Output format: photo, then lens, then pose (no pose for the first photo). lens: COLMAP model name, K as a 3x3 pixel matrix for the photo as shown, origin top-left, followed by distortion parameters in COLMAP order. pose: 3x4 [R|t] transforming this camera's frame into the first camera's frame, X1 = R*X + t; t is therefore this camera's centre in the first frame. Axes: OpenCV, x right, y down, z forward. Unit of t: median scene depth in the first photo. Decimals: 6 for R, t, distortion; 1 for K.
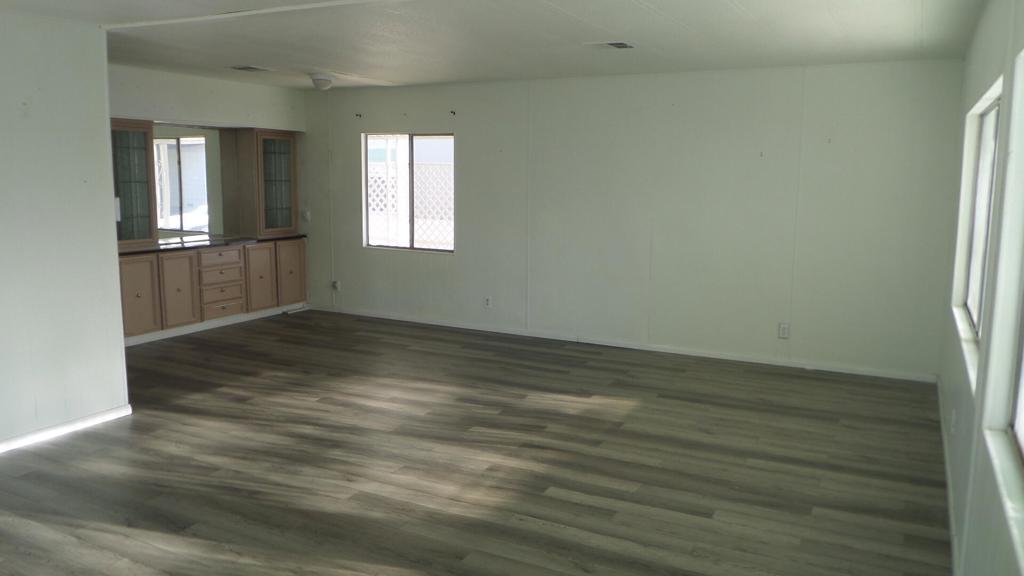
lens RADIAL K [[776.5, 0, 513.6], [0, 776.5, 285.8], [0, 0, 1]] dist [-0.030650, 0.007457]
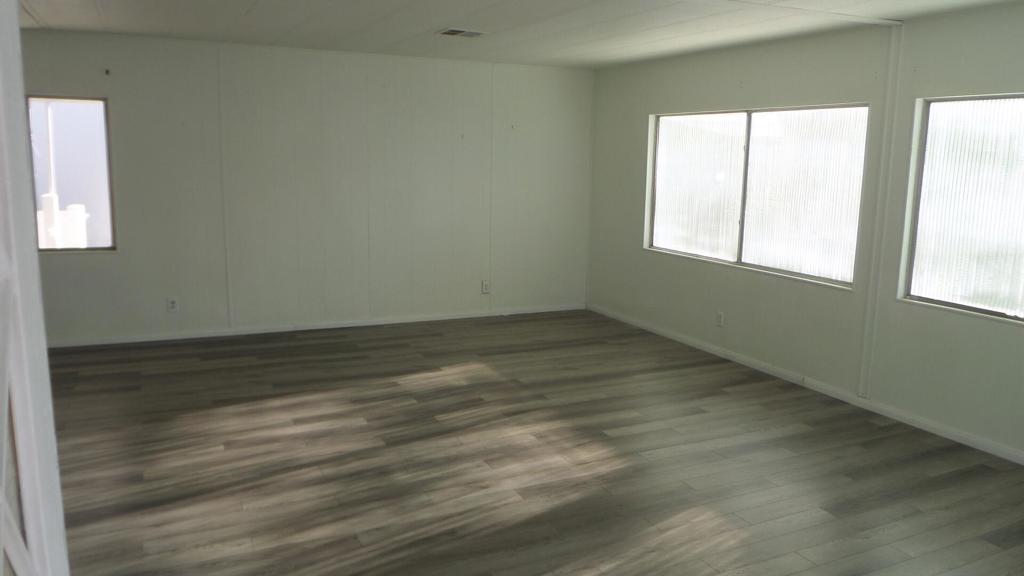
lens RADIAL K [[776.5, 0, 512.9], [0, 776.5, 288.9], [0, 0, 1]] dist [-0.030650, 0.007457]
pose [[0.573481, -0.130733, 0.808720, -0.796561], [0.095760, 0.991115, 0.092312, -0.060447], [-0.813603, 0.024503, 0.580905, 0.365847]]
